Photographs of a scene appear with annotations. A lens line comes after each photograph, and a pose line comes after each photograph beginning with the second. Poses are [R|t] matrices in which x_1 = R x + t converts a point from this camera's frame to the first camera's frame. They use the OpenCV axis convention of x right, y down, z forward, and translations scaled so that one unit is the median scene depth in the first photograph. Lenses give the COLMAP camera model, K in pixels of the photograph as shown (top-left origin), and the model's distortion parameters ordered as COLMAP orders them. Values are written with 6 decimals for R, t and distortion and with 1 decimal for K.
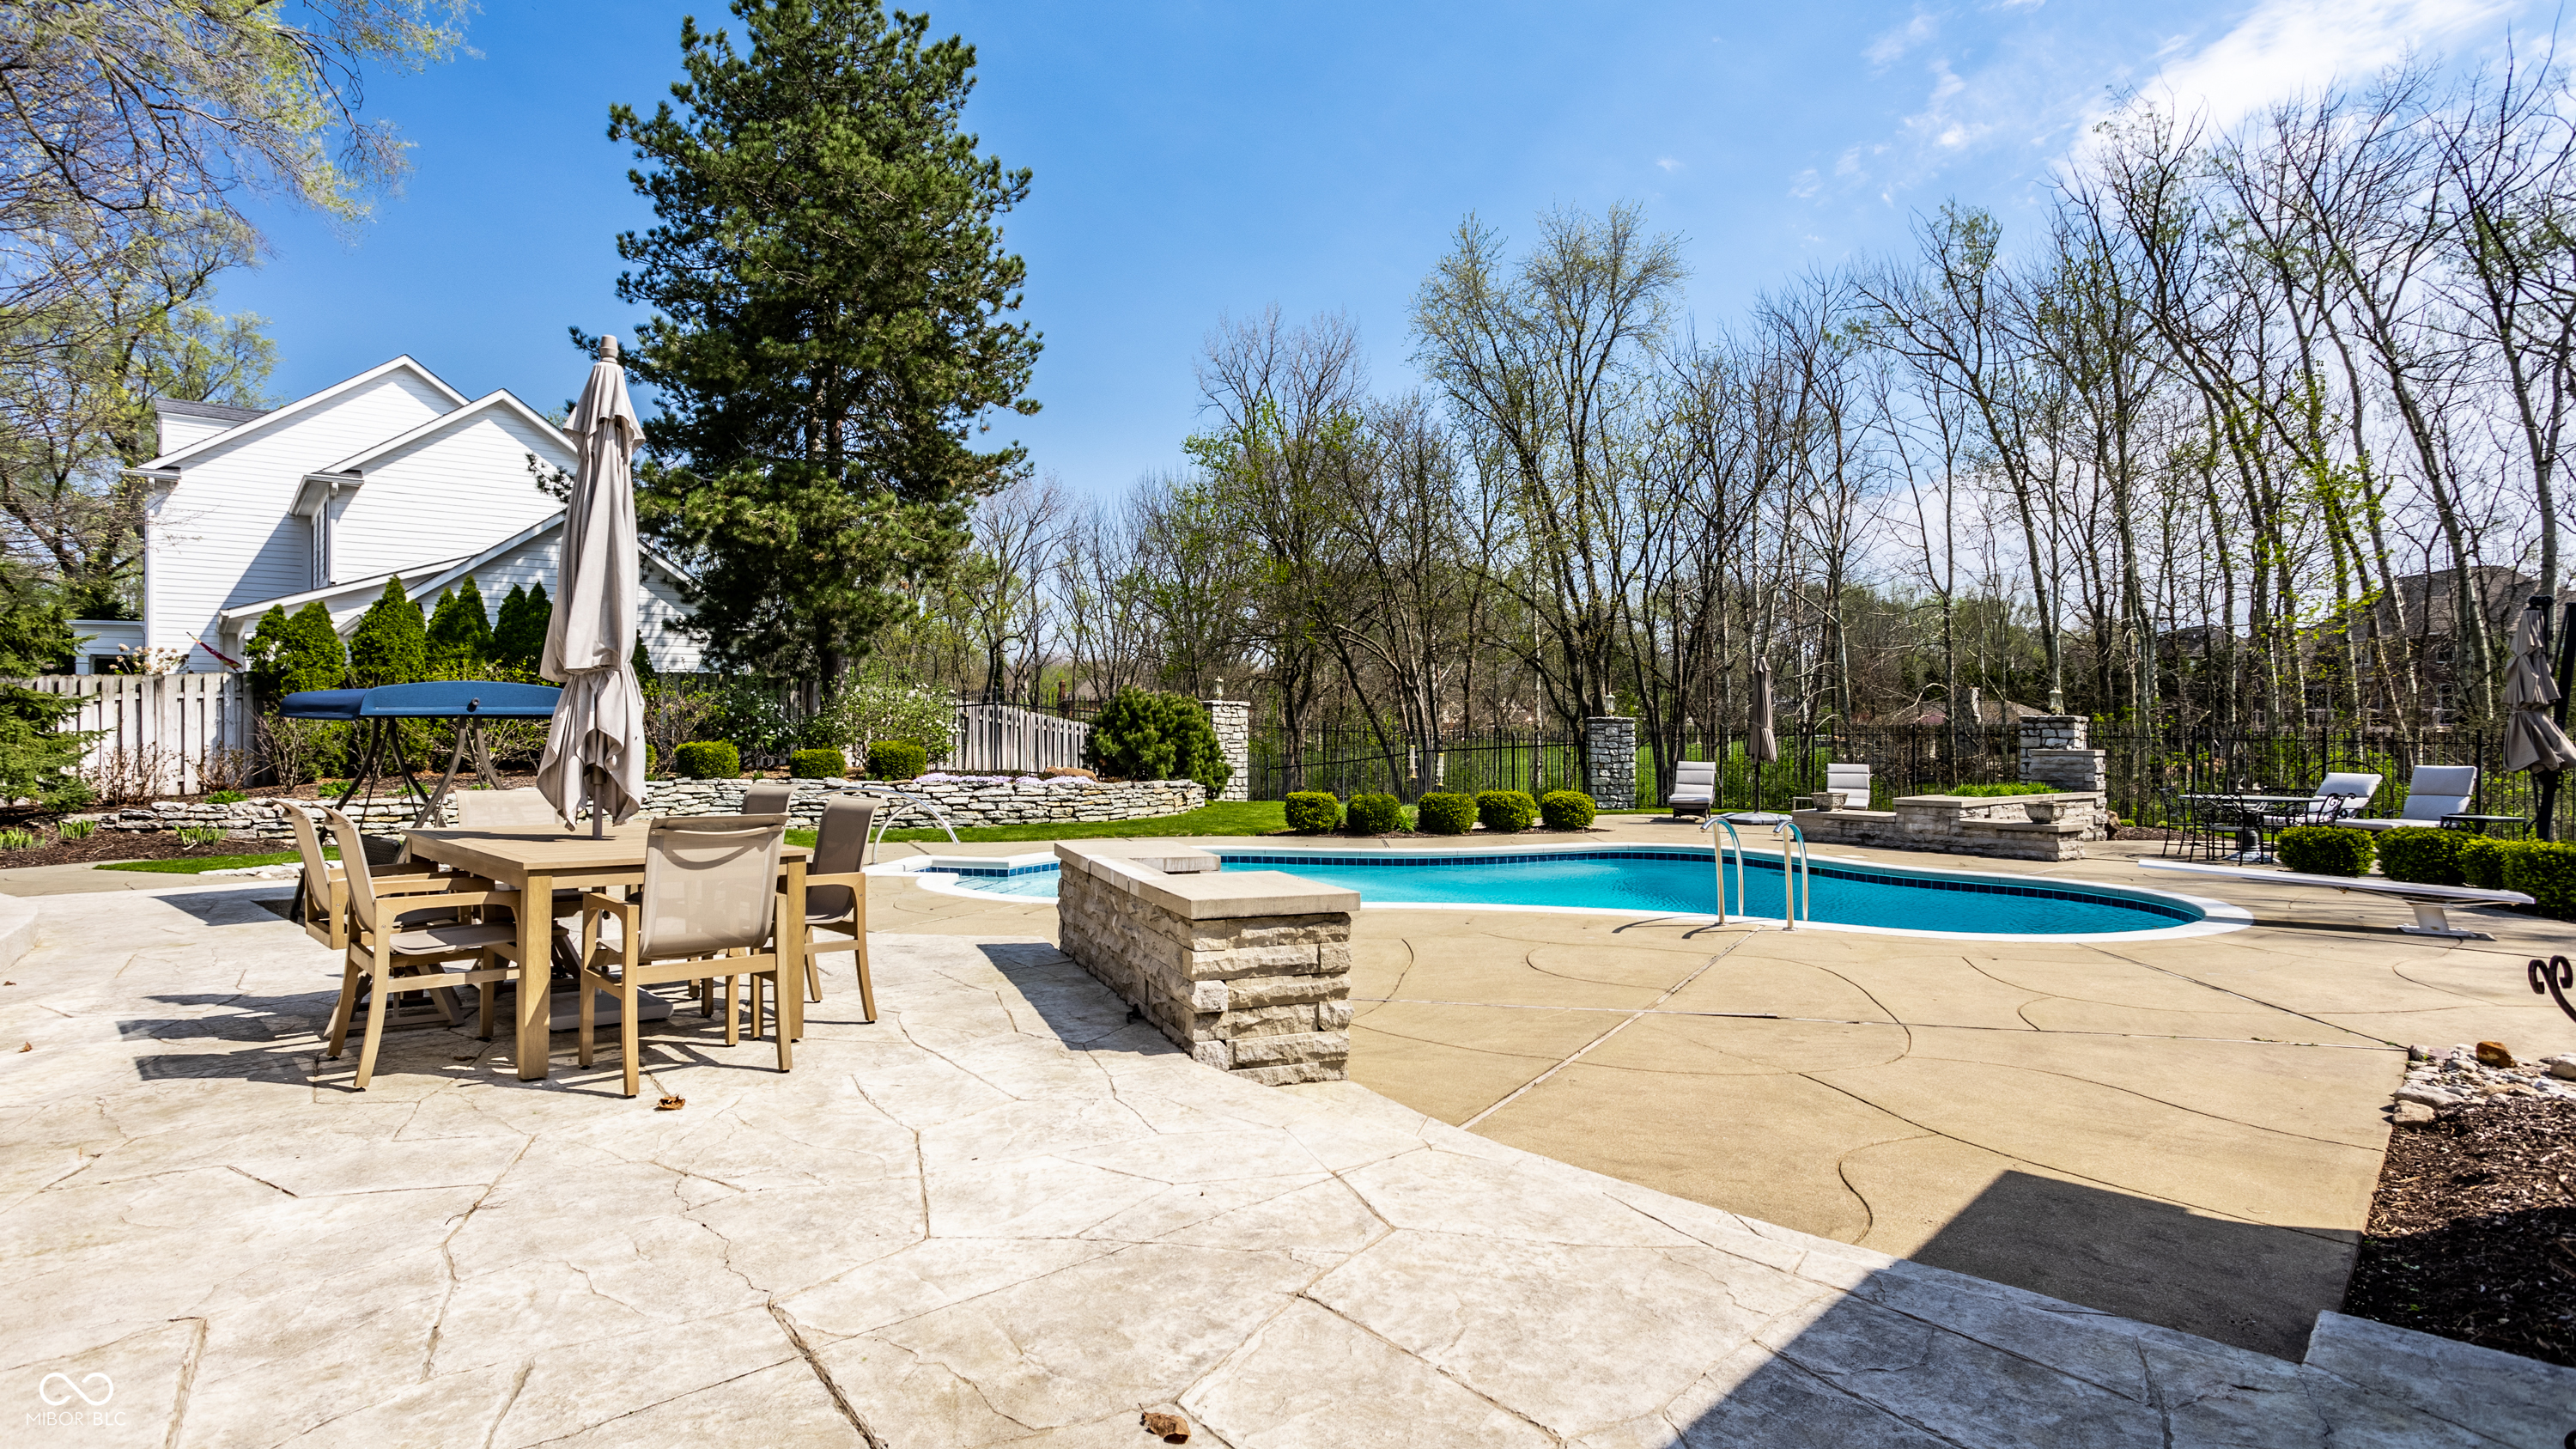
lens RADIAL K [[1416.8, 0, 1284.7], [0, 1416.8, 742.5], [0, 0, 1]] dist [-0.043339, 0.006517]
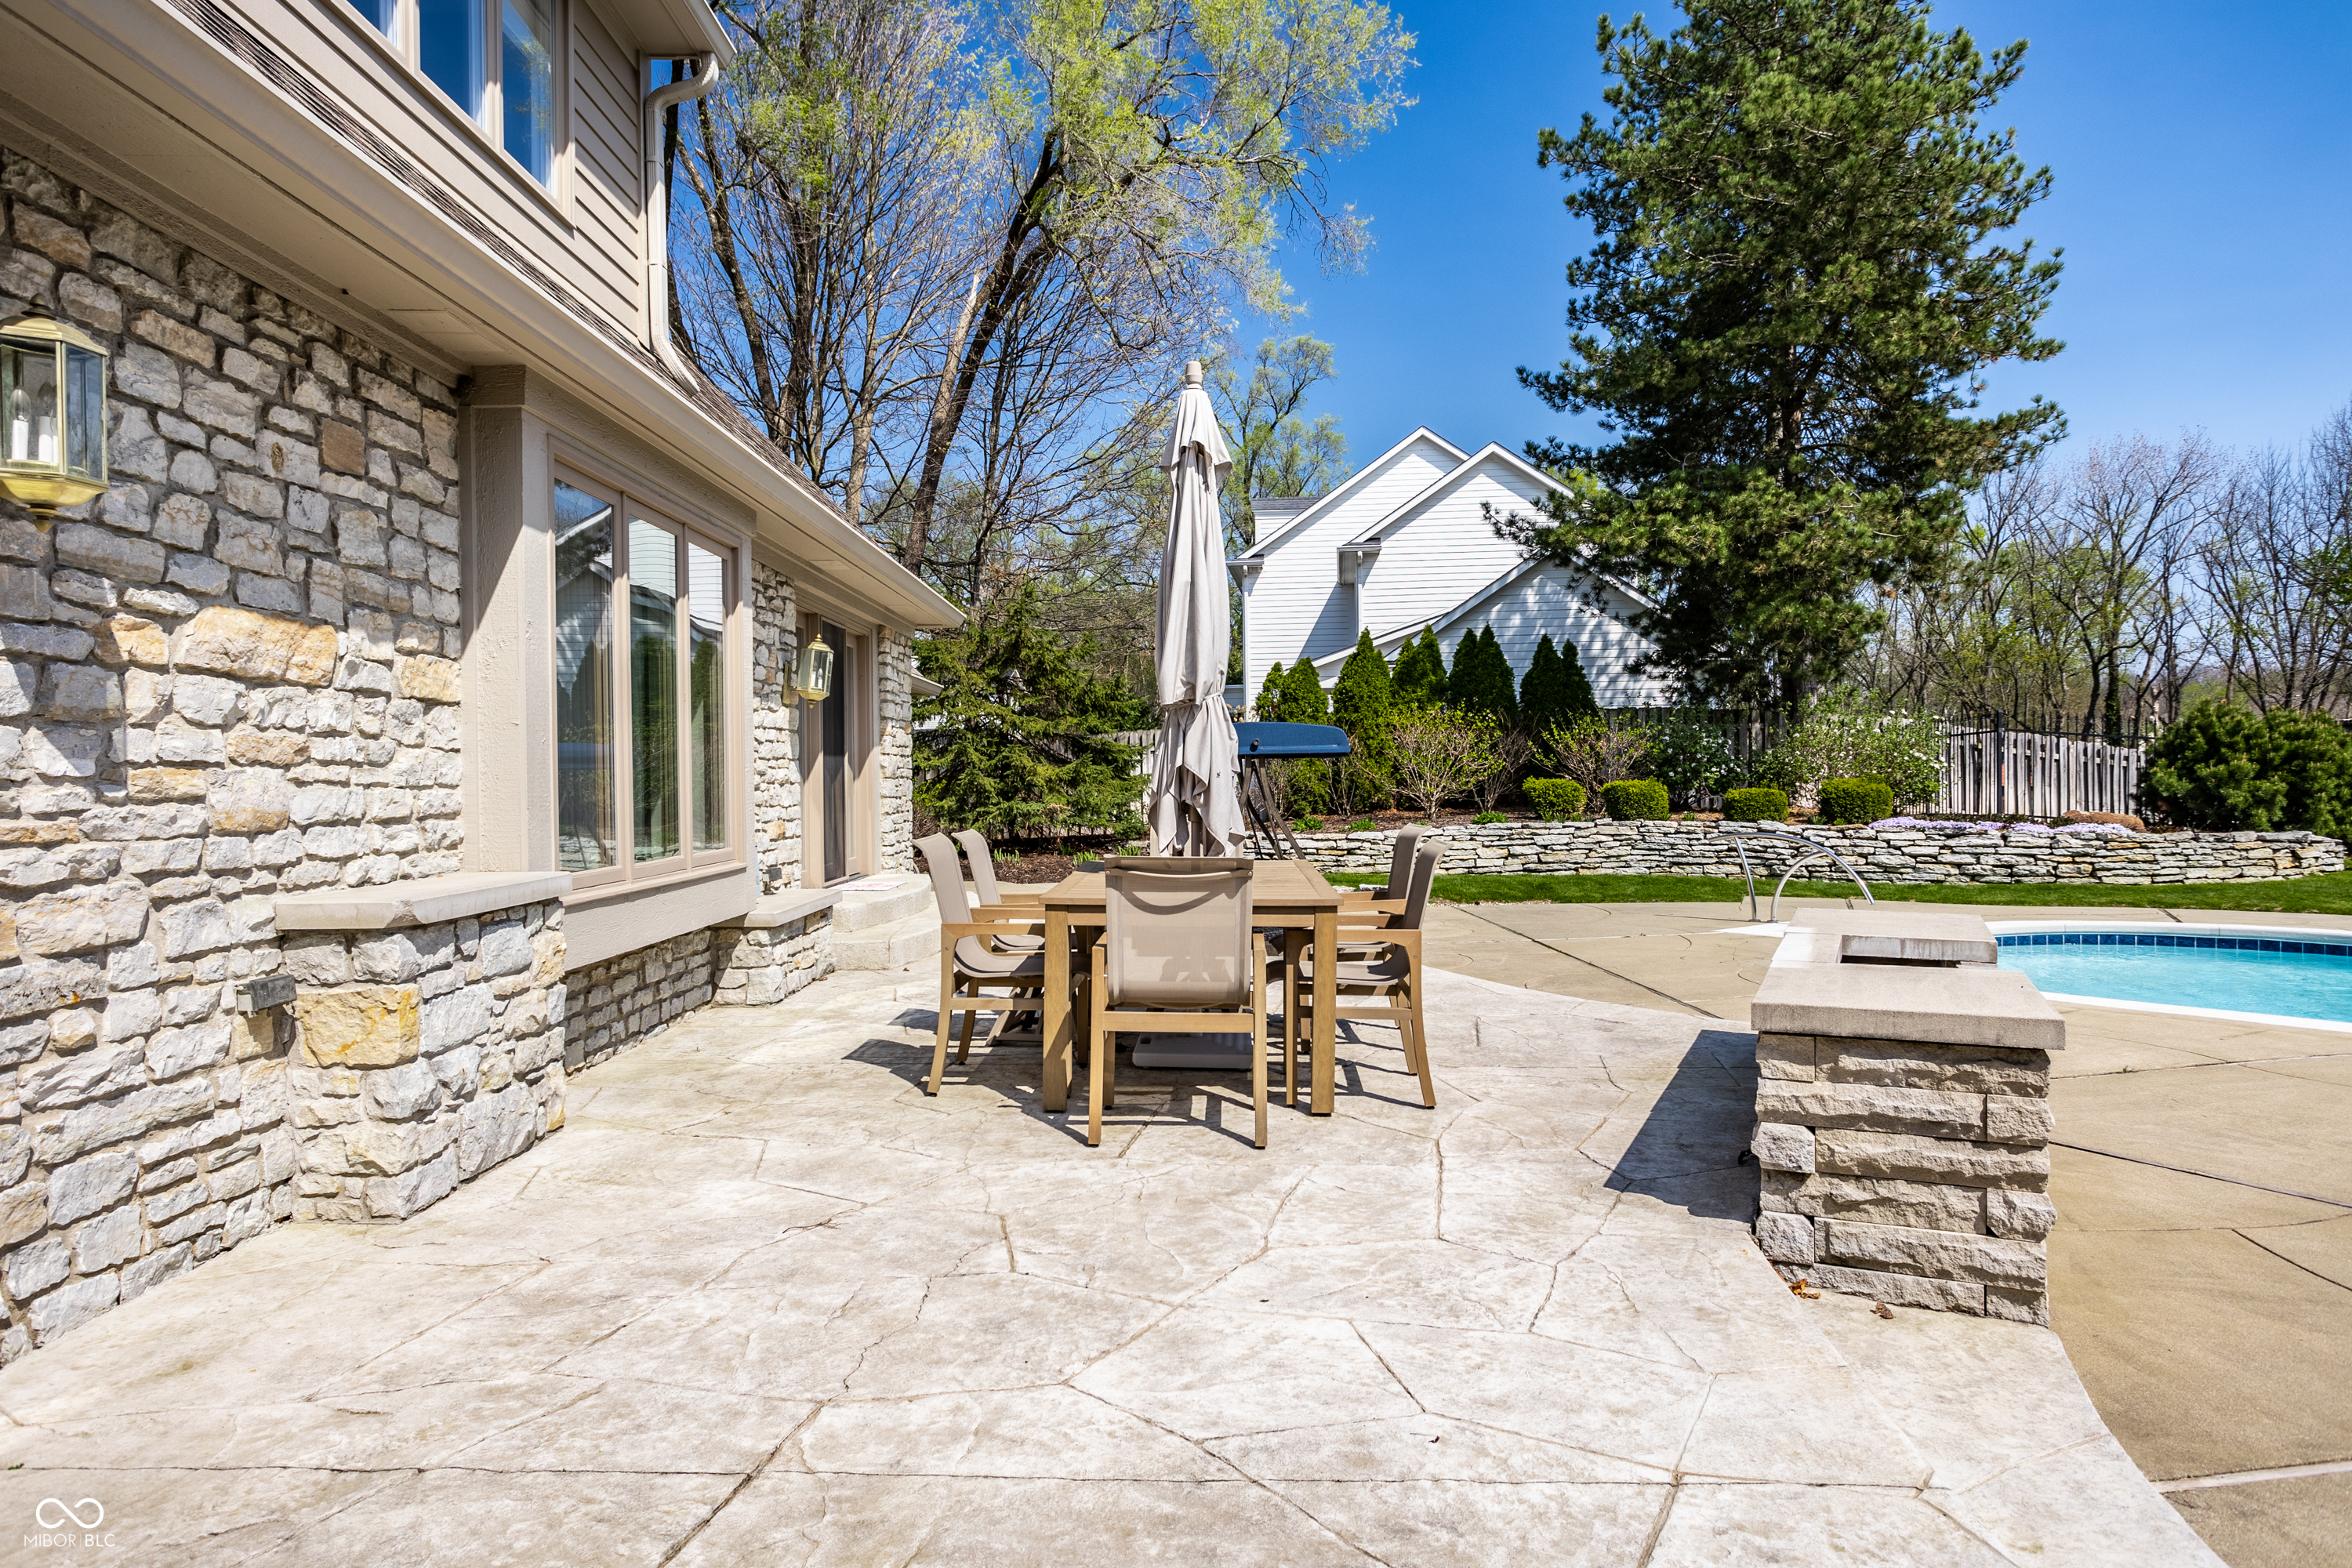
lens RADIAL K [[1447.1, 0, 1181.3], [0, 1447.1, 798.3], [0, 0, 1]] dist [-0.033072, 0.012424]
pose [[0.658638, 0.002791, -0.752455, 0.111805], [0.004660, 0.999959, 0.007788, 0.002410], [0.752446, -0.008636, 0.658597, 0.136540]]
